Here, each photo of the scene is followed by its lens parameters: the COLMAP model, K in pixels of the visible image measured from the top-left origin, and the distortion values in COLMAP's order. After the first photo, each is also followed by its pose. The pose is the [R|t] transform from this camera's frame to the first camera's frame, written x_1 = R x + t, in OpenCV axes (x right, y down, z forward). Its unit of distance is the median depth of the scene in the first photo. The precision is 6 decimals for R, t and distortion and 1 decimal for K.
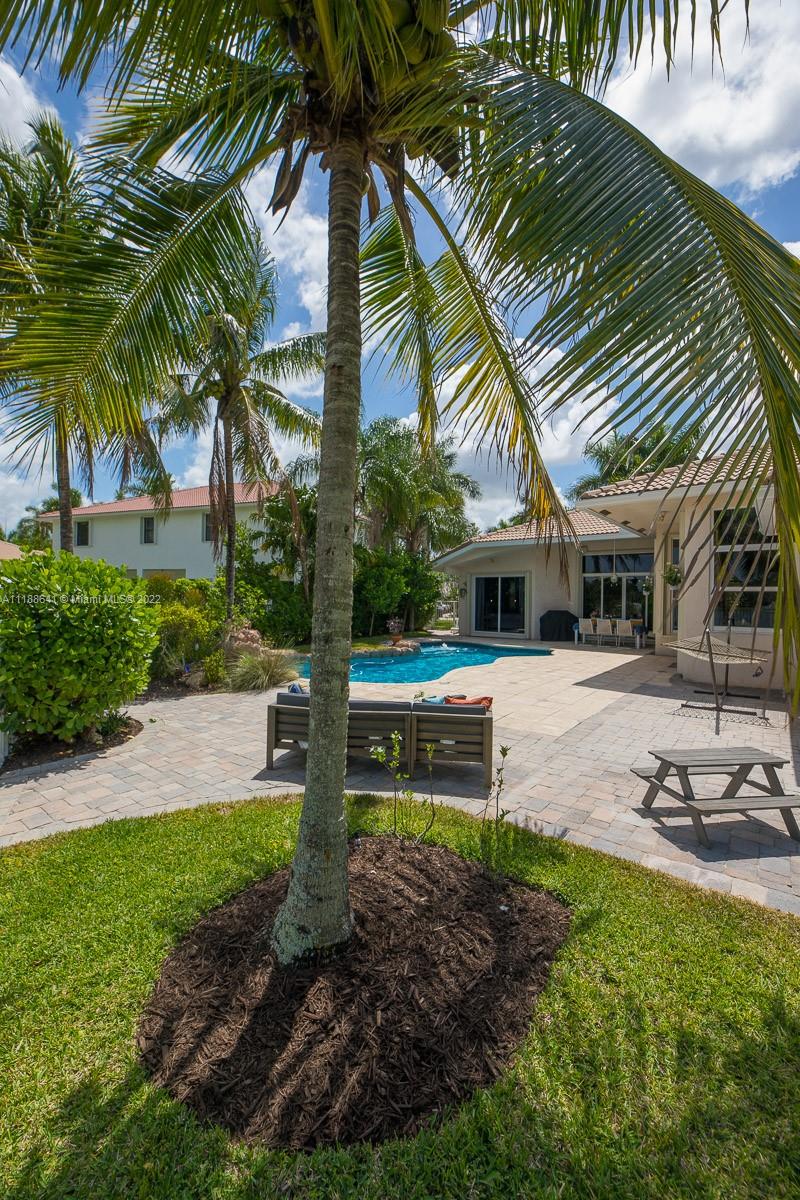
lens RADIAL K [[489.6, 0, 399.7], [0, 489.6, 595.5], [0, 0, 1]] dist [-0.010899, -0.001677]
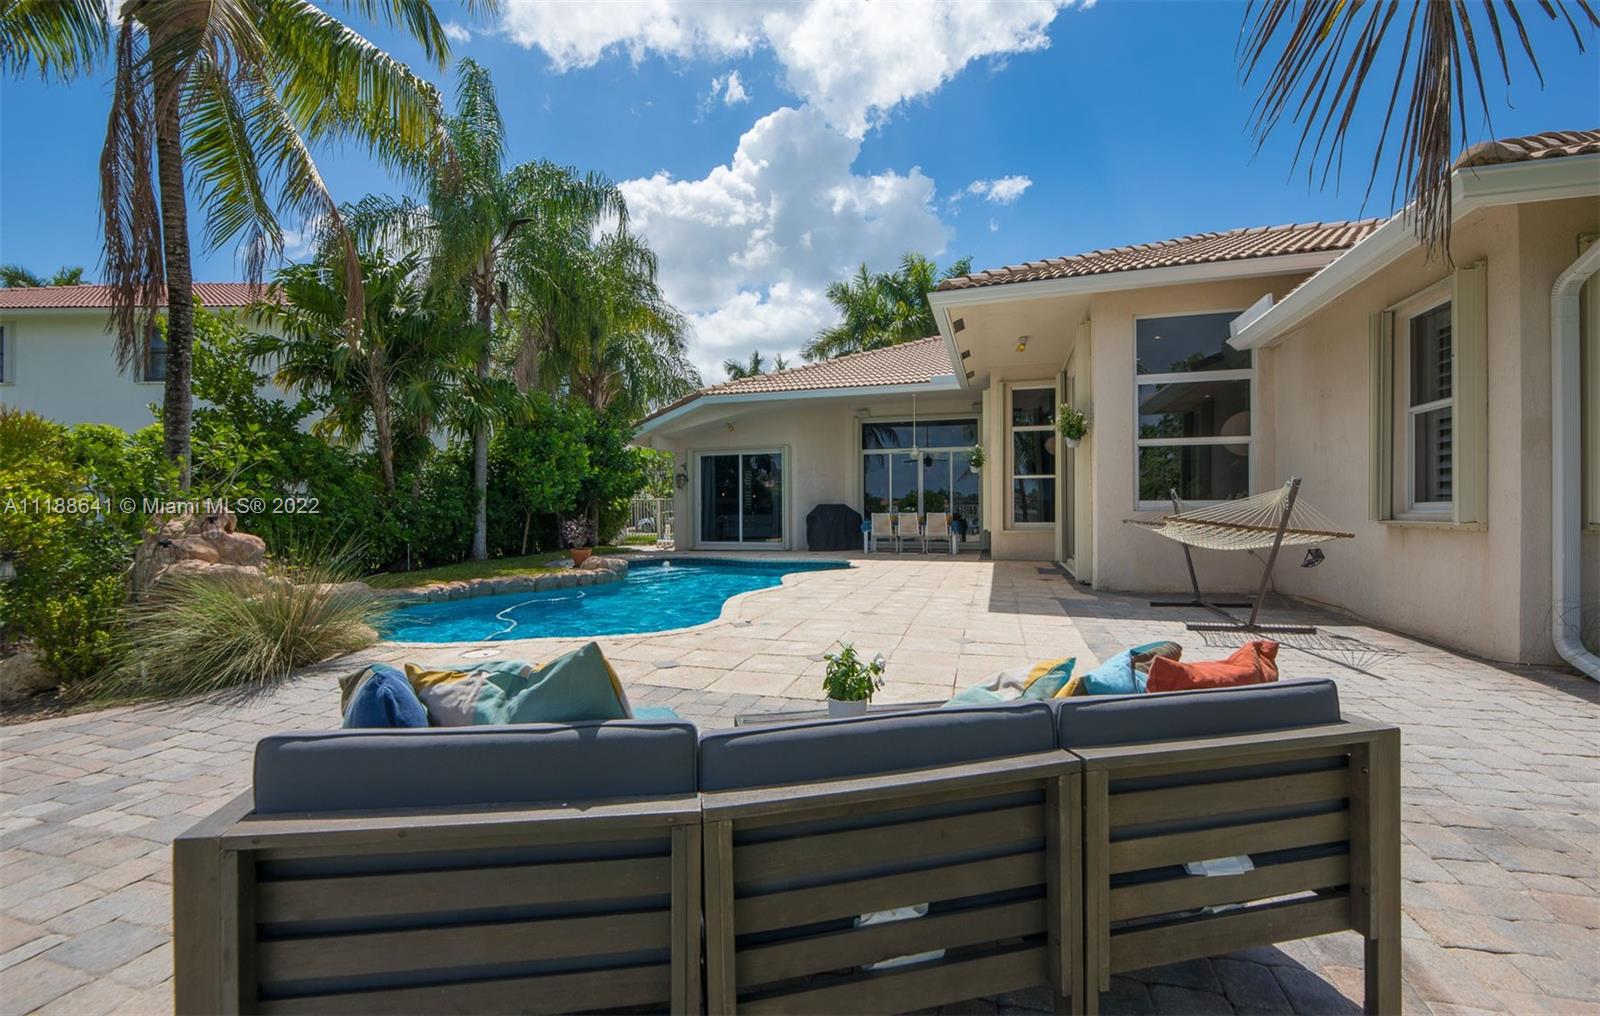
lens RADIAL K [[662.9, 0, 800.9], [0, 662.9, 509.8], [0, 0, 1]] dist [-0.002732, -0.000084]
pose [[0.929548, -0.017169, 0.368302, -0.049645], [0.016719, 0.999850, 0.004413, 0.038414], [-0.368322, 0.002056, 0.929696, 0.221923]]
